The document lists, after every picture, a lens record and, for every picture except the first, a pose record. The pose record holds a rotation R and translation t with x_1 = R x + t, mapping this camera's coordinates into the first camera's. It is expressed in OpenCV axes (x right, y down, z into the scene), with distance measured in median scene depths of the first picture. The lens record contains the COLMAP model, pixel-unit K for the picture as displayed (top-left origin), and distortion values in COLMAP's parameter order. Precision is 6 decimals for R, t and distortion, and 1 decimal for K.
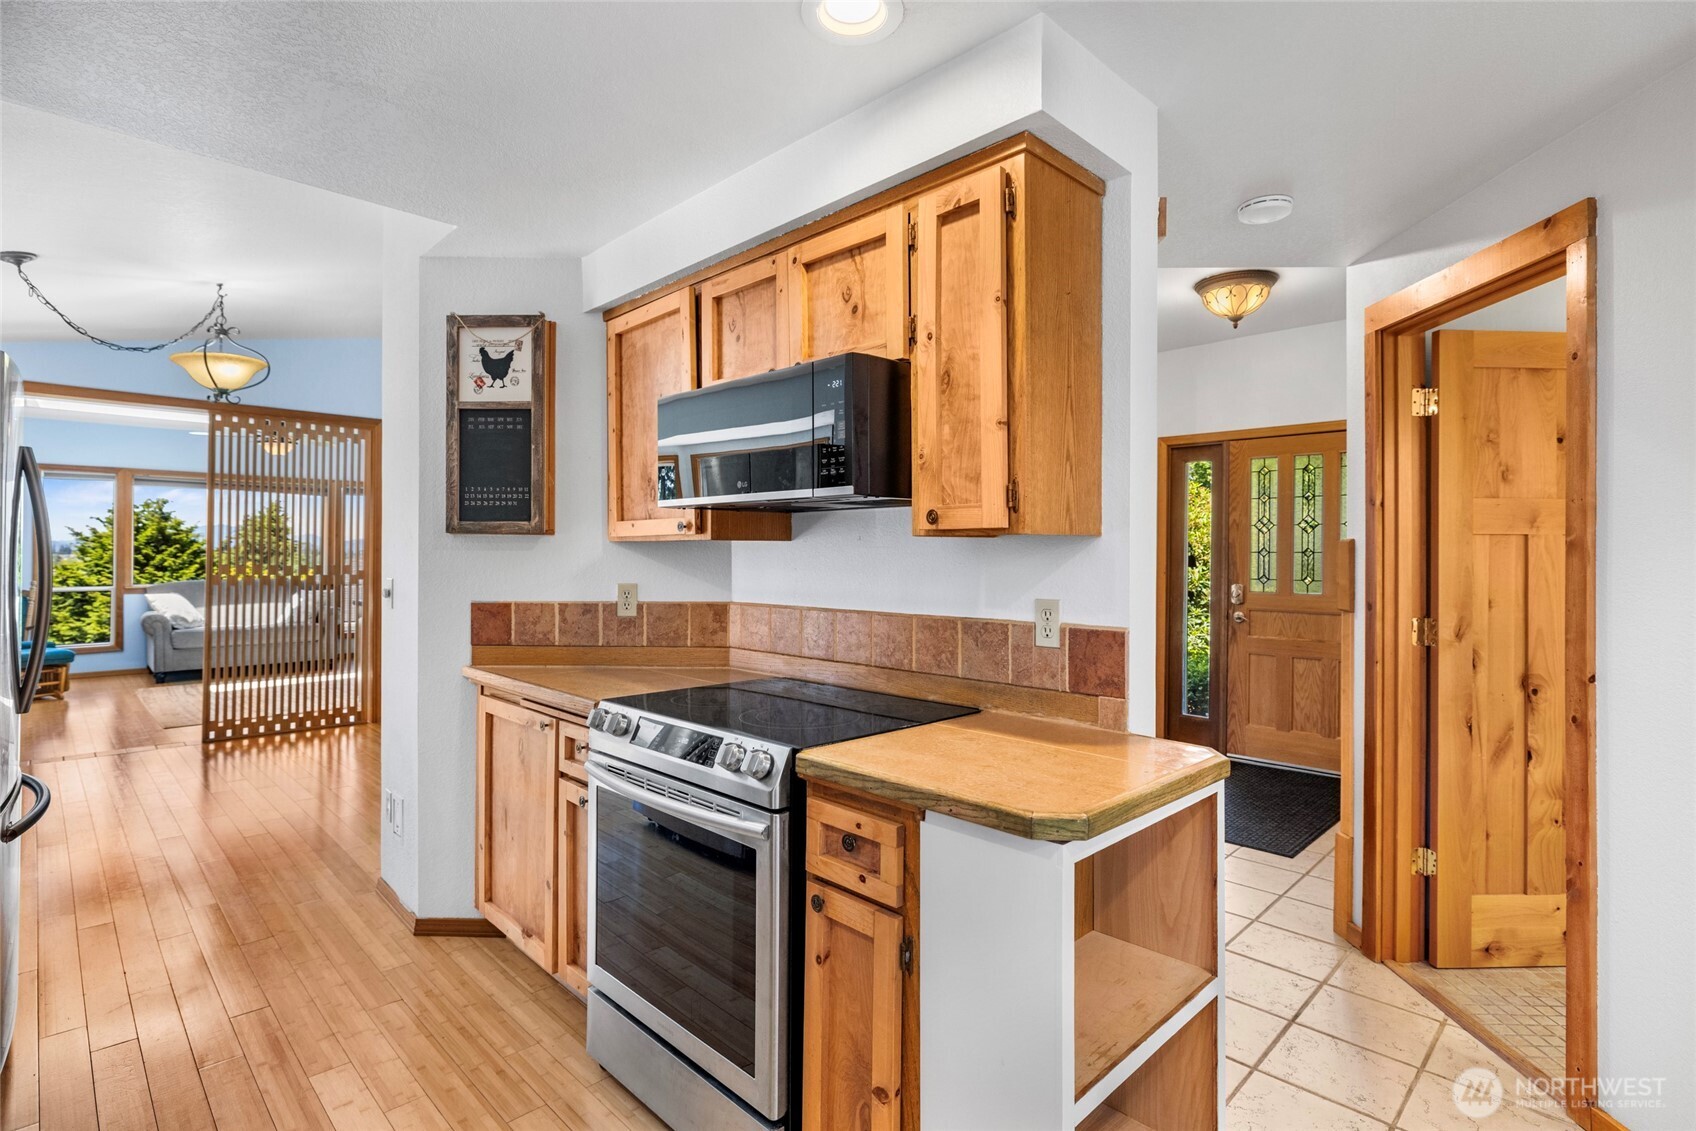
lens RADIAL K [[819.0, 0, 848.0], [0, 819.0, 565.5], [0, 0, 1]] dist [-0.003733, -0.000781]
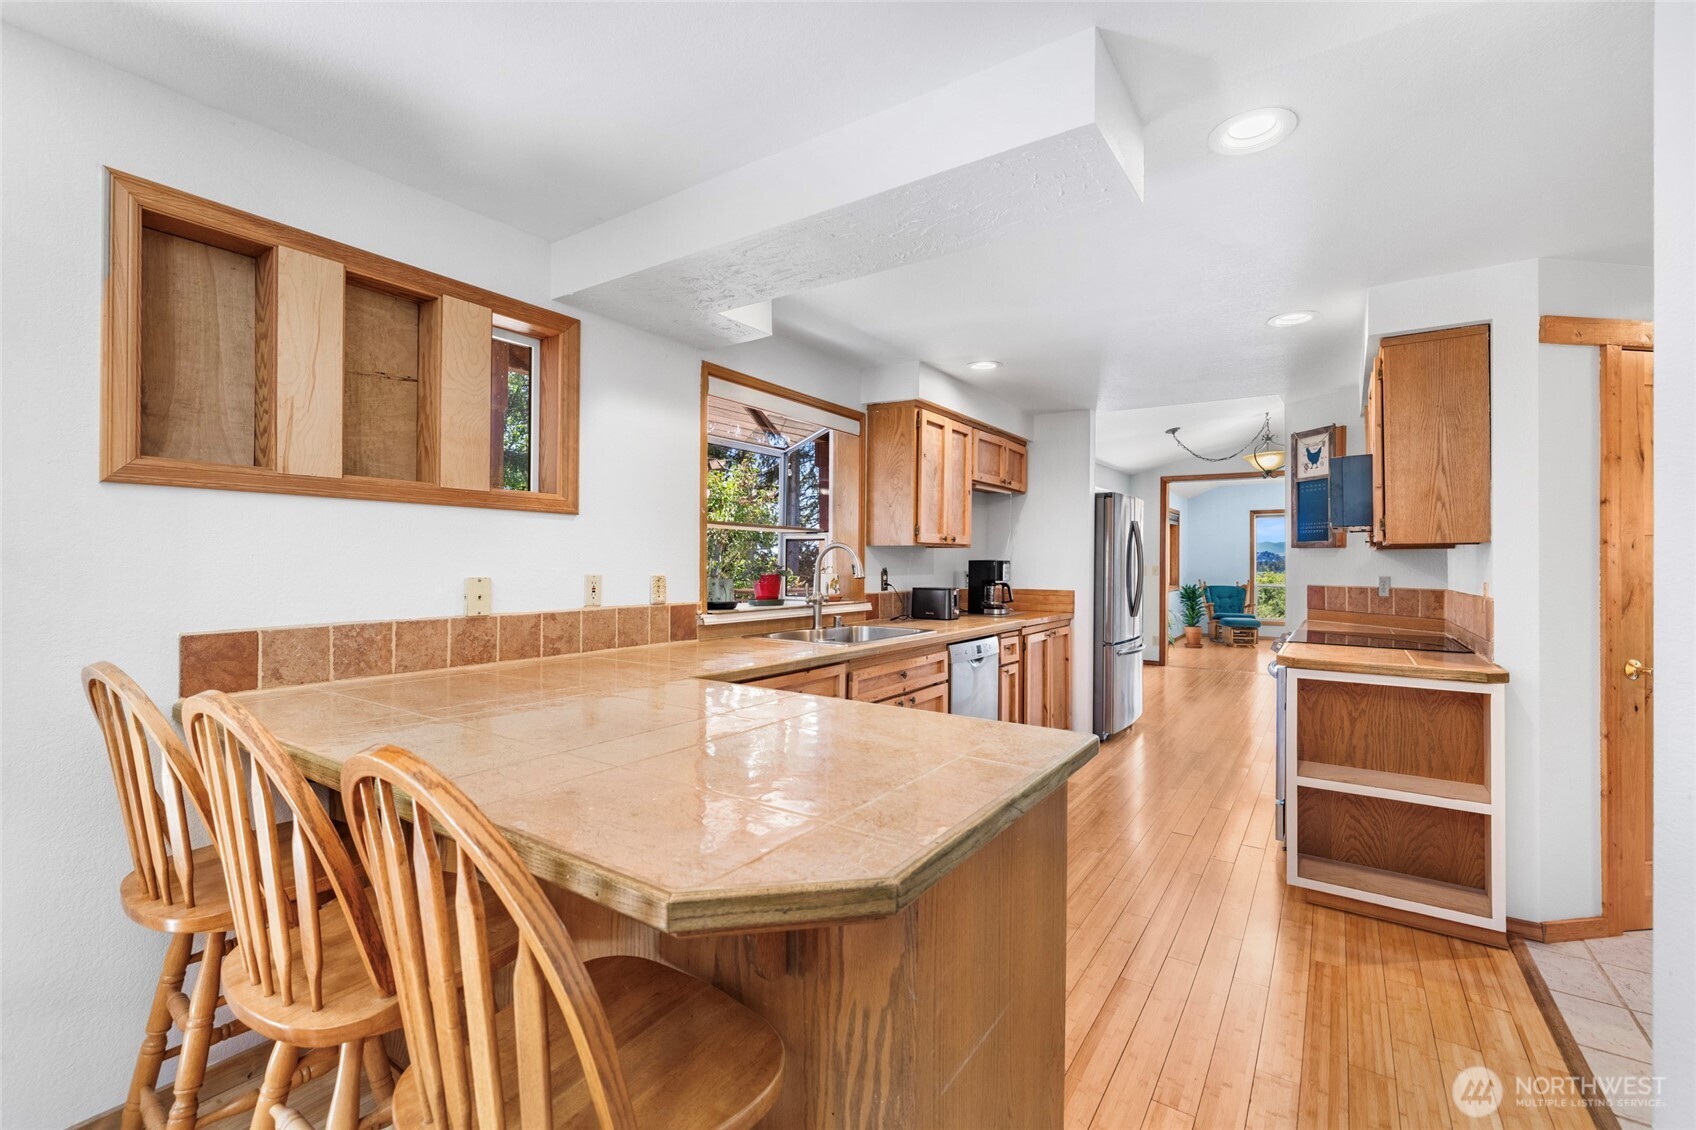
lens RADIAL K [[724.3, 0, 840.6], [0, 724.3, 558.3], [0, 0, 1]] dist [0.001412, -0.000213]
pose [[0.183626, -0.010524, -0.982940, 0.976813], [-0.014977, 0.999797, -0.013502, 0.022573], [0.982882, 0.017201, 0.183431, -0.340995]]
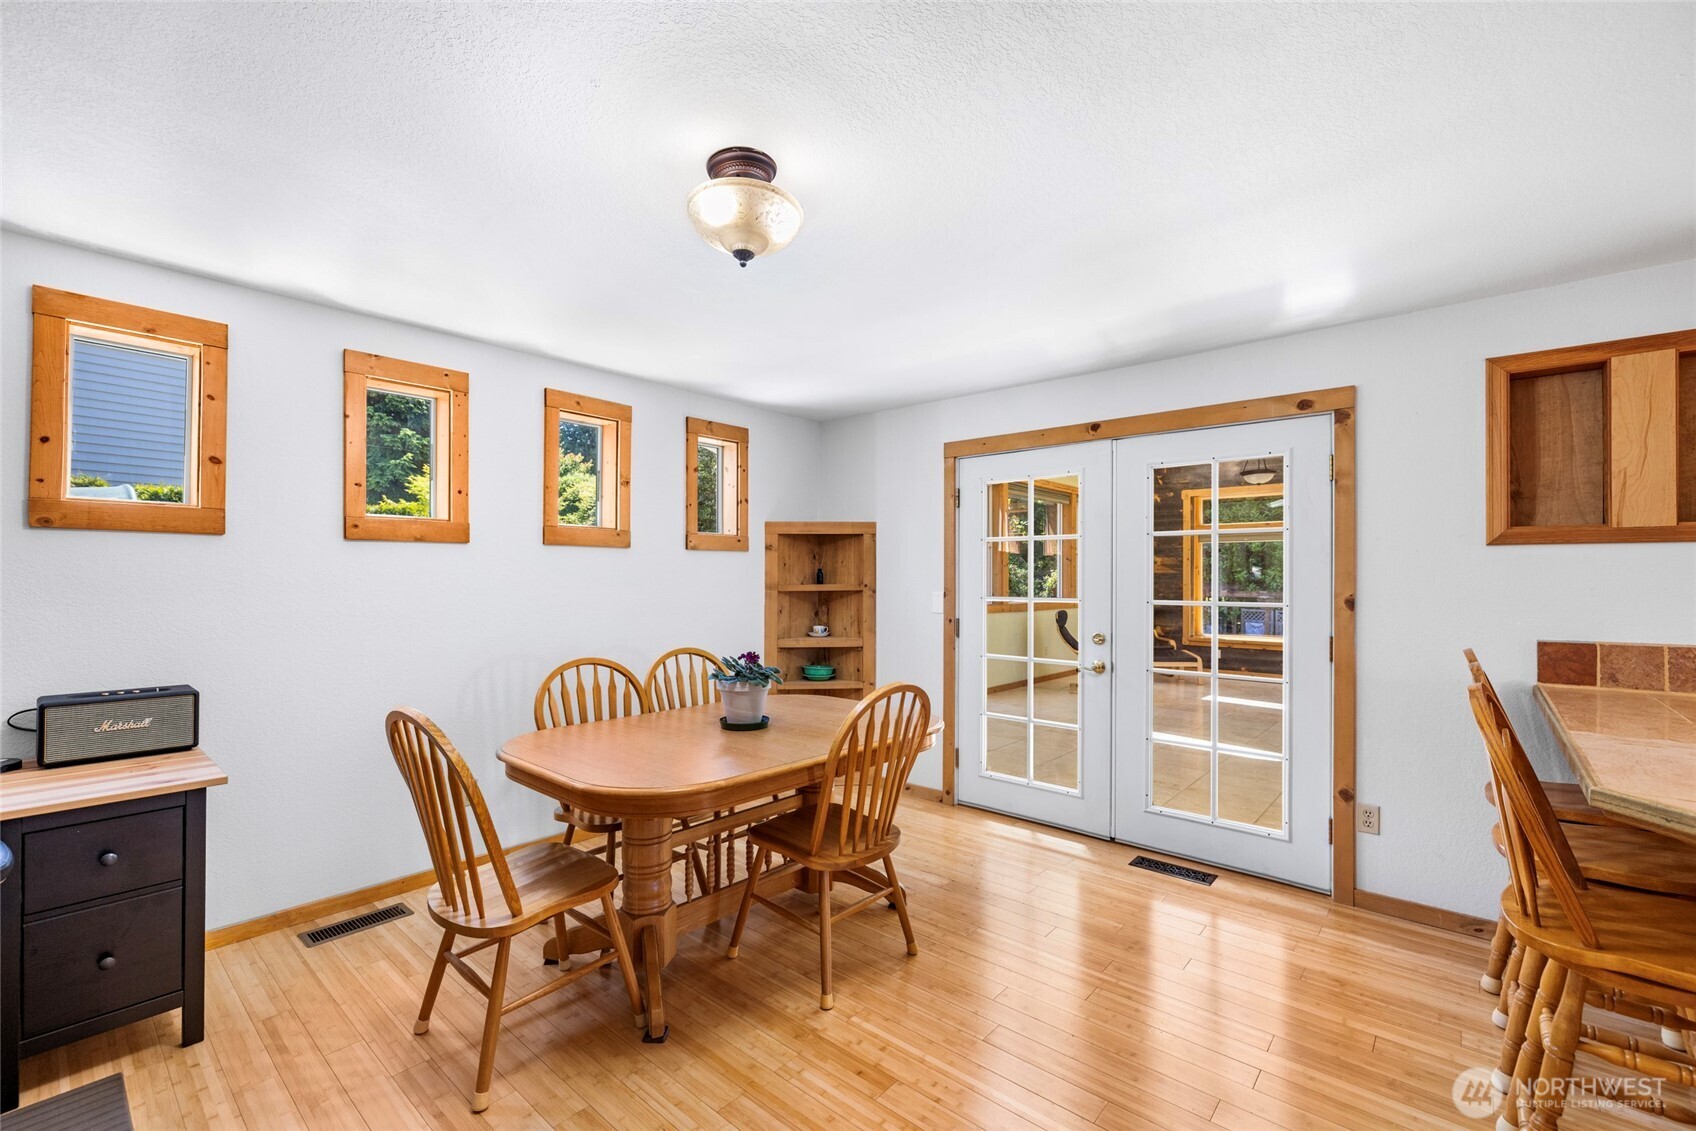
lens RADIAL K [[729.2, 0, 837.9], [0, 729.2, 571.3], [0, 0, 1]] dist [0.001104, -0.000048]
pose [[-0.997667, -0.012688, -0.067086, 1.235715], [-0.012832, 0.999916, 0.001703, 0.007672], [0.067059, 0.002560, -0.997746, 0.100309]]
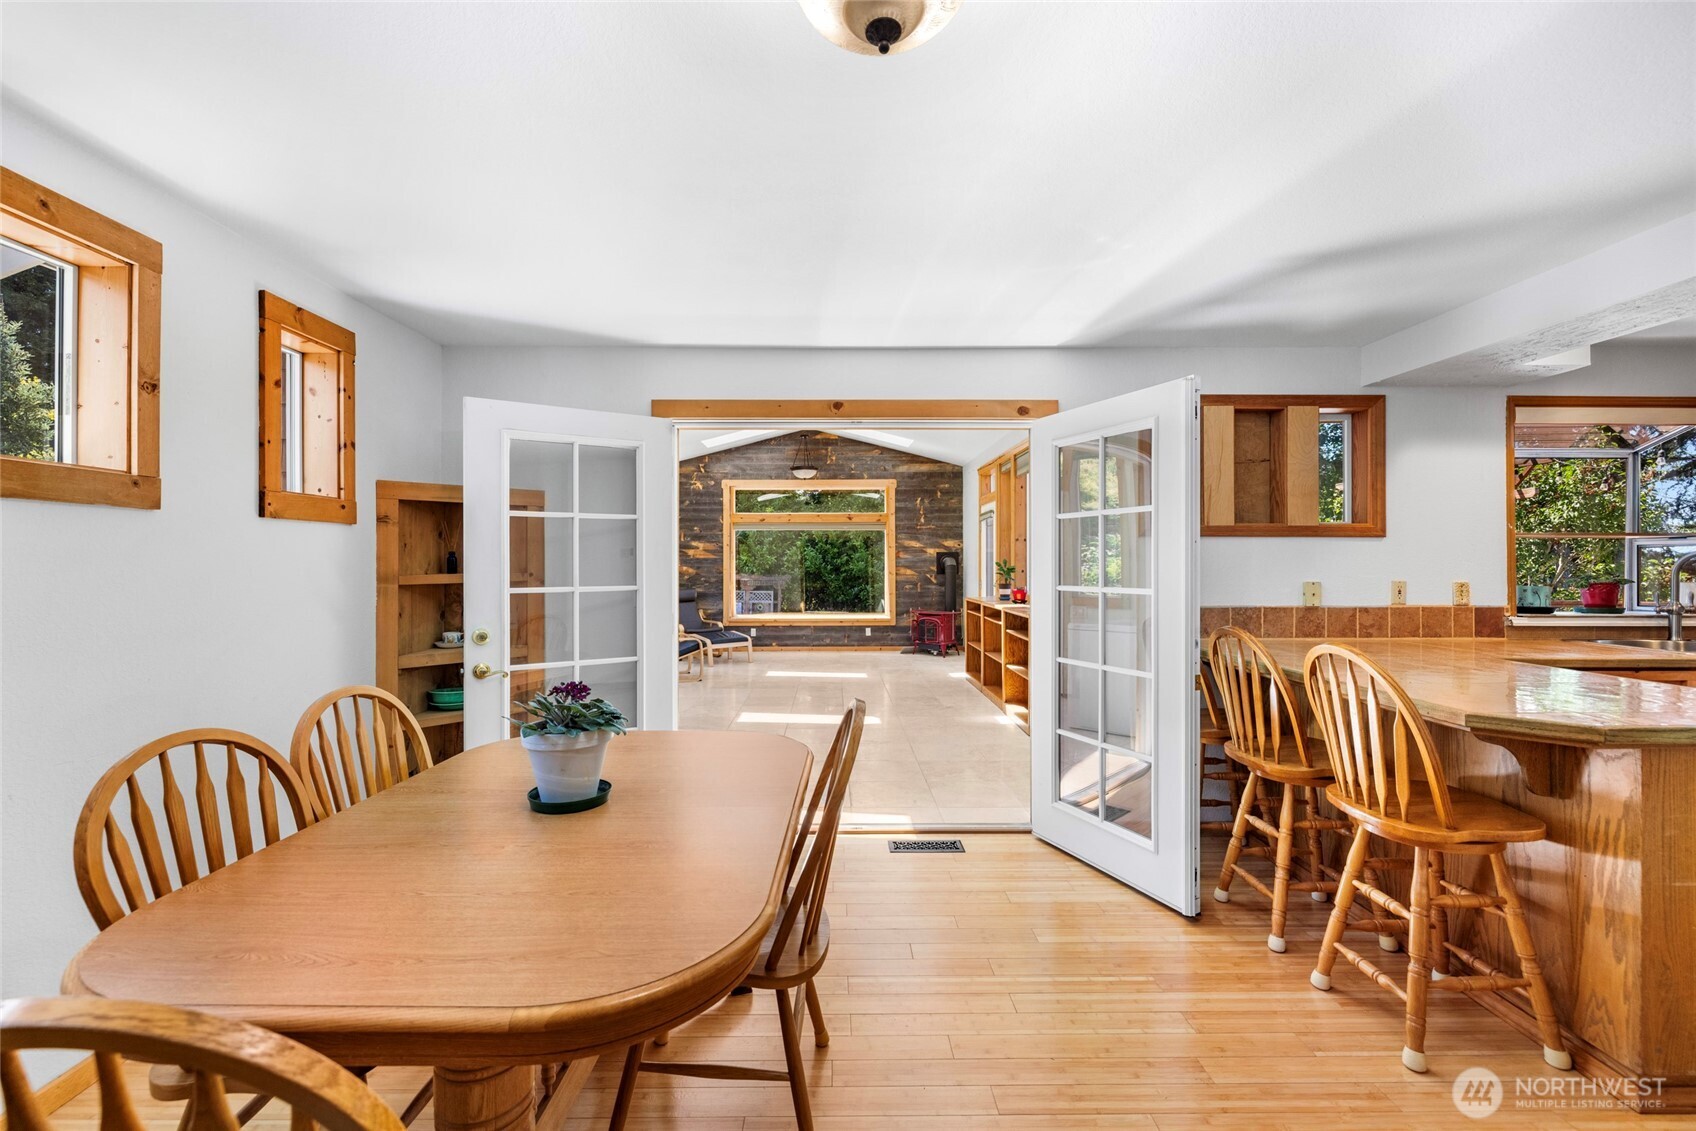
lens RADIAL K [[724.3, 0, 840.6], [0, 724.3, 558.8], [0, 0, 1]] dist [0.001412, -0.000213]
pose [[-0.697715, -0.011493, -0.716283, 1.576887], [-0.011751, 0.999920, -0.004598, 0.014927], [0.716279, 0.005208, -0.697795, -0.299619]]
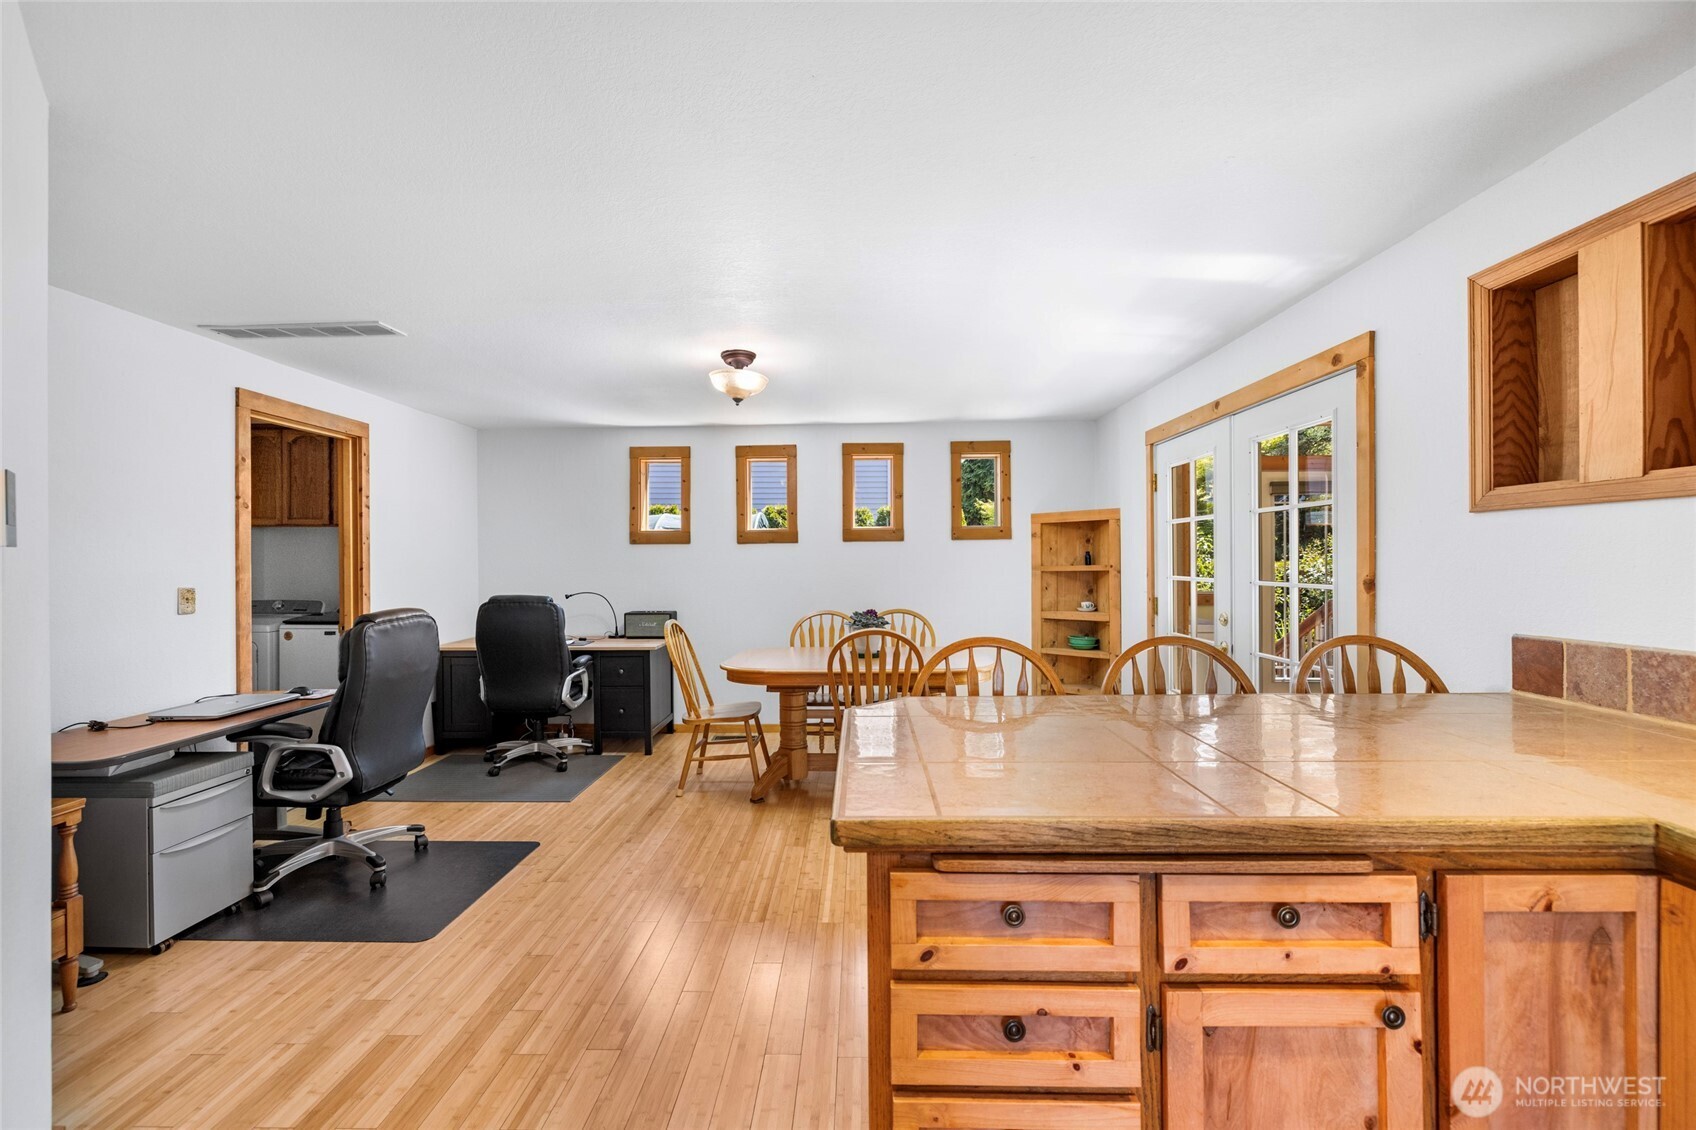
lens RADIAL K [[724.3, 0, 840.6], [0, 724.3, 558.3], [0, 0, 1]] dist [0.001412, -0.000213]
pose [[-0.689317, -0.001344, 0.724459, 0.218567], [0.008399, 0.999916, 0.009846, -0.001429], [-0.724412, 0.012872, -0.689248, 0.197880]]
